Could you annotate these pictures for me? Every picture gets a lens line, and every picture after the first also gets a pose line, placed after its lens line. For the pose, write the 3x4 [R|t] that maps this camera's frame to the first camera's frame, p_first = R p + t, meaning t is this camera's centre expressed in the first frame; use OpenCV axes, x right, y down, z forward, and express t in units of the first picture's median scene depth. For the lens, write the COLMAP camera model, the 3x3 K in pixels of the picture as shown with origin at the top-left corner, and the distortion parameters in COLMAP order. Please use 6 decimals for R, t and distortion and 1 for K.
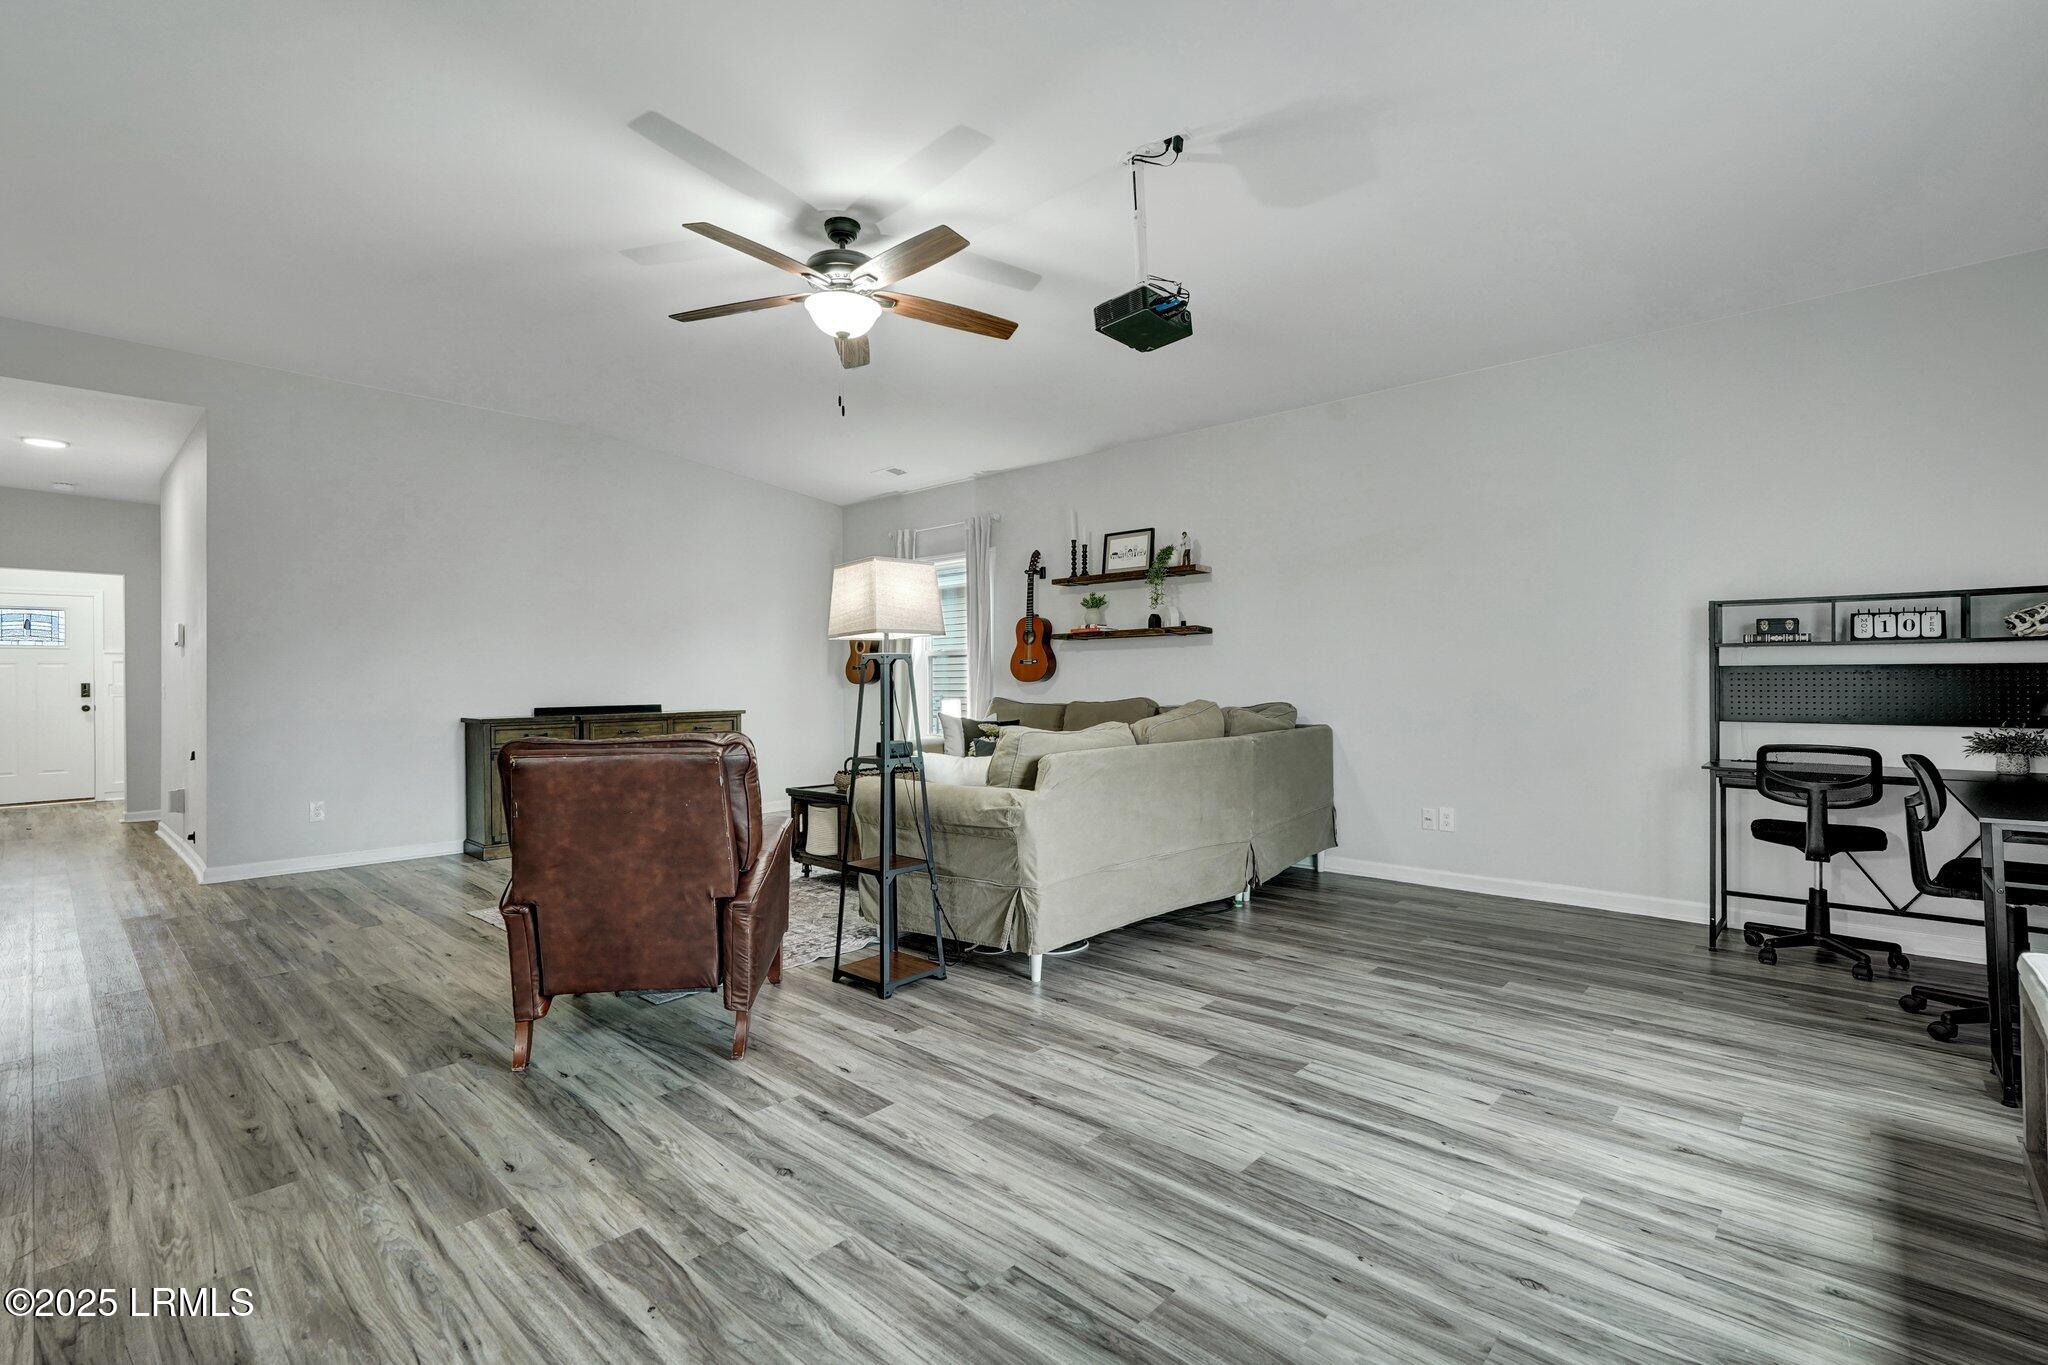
lens RADIAL K [[930.6, 0, 1031.7], [0, 930.6, 669.2], [0, 0, 1]] dist [-0.013830, 0.006156]
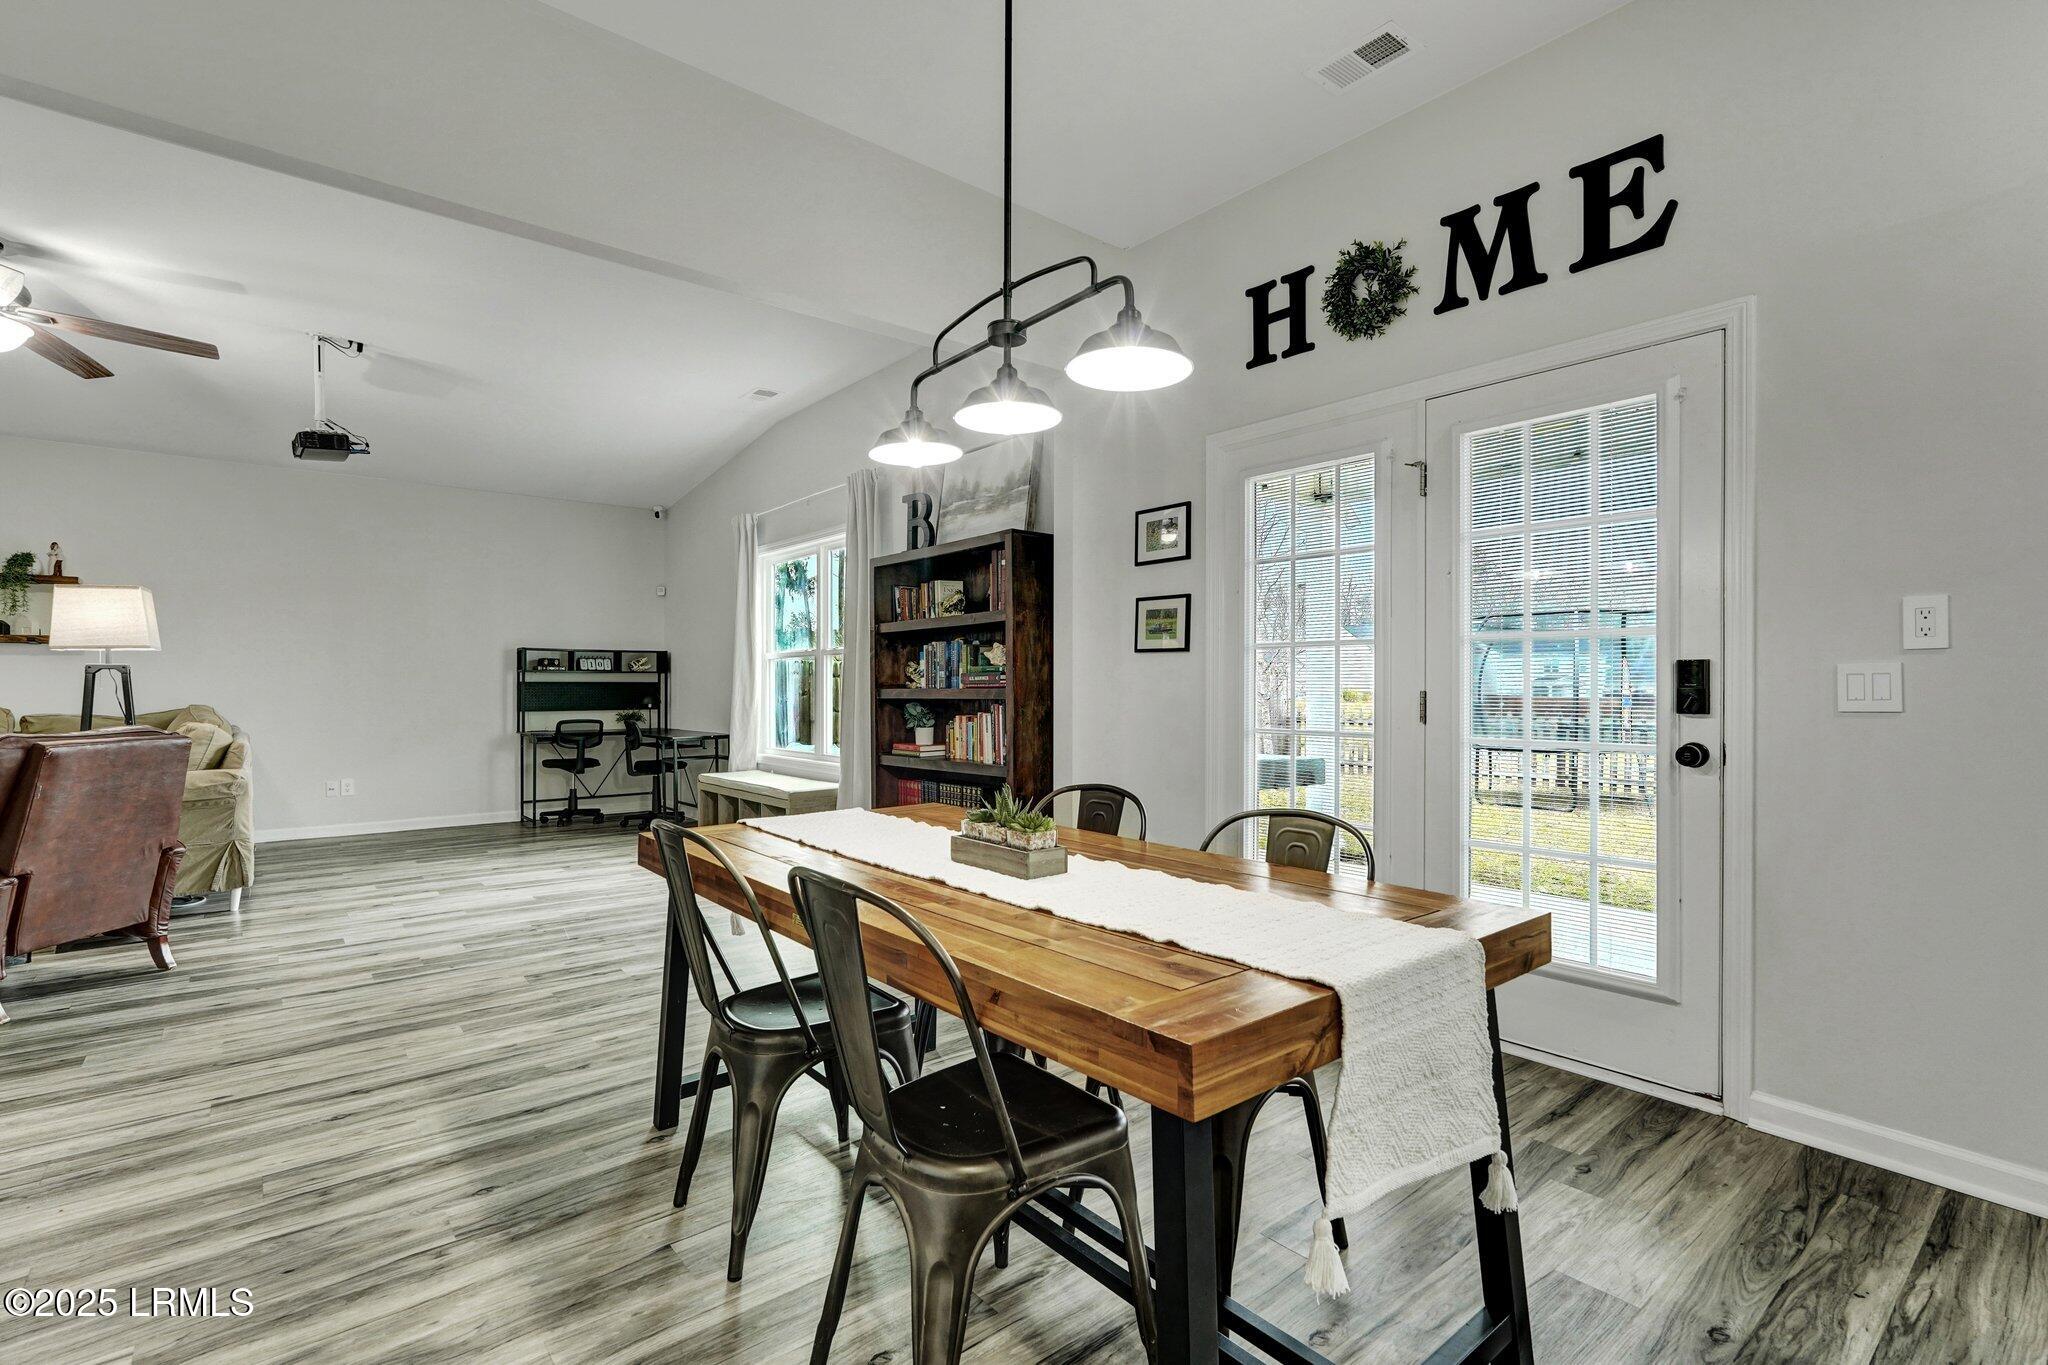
lens RADIAL K [[930.6, 0, 1018.6], [0, 930.6, 694.5], [0, 0, 1]] dist [-0.013830, 0.006156]
pose [[0.145009, -0.001770, 0.989429, -1.087537], [-0.010651, 0.999938, 0.003349, 0.005355], [-0.989373, -0.011024, 0.144981, -0.300092]]
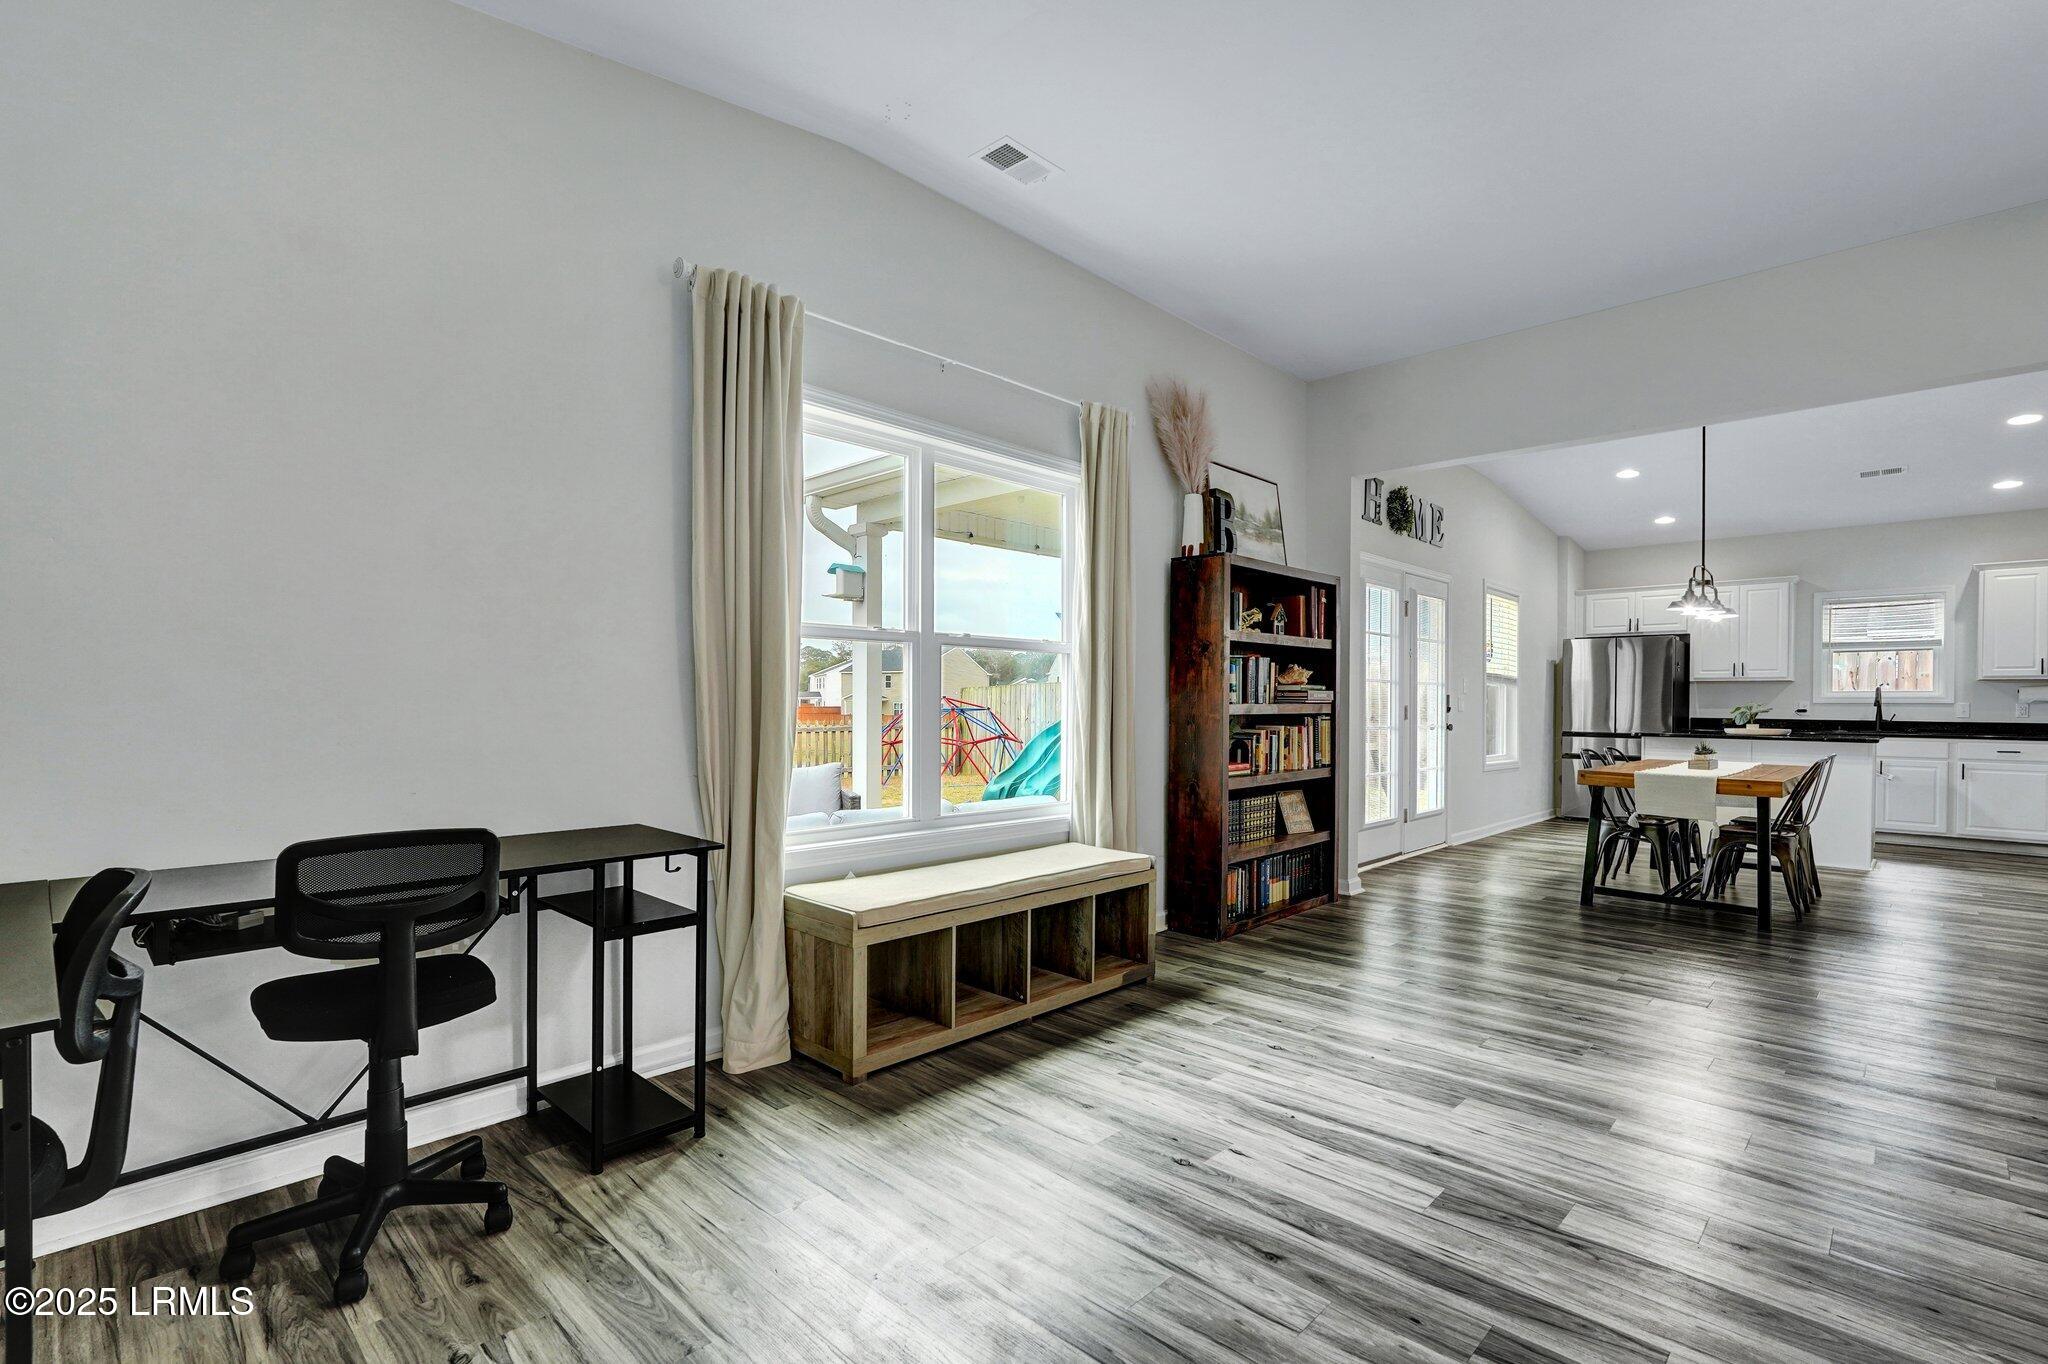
lens RADIAL K [[930.6, 0, 1042.2], [0, 930.6, 711.1], [0, 0, 1]] dist [-0.013830, 0.006156]
pose [[-0.999585, 0.001972, 0.028729, 0.434454], [0.001966, 0.999998, -0.000247, 0.011646], [-0.028729, -0.000191, -0.999587, 1.295368]]
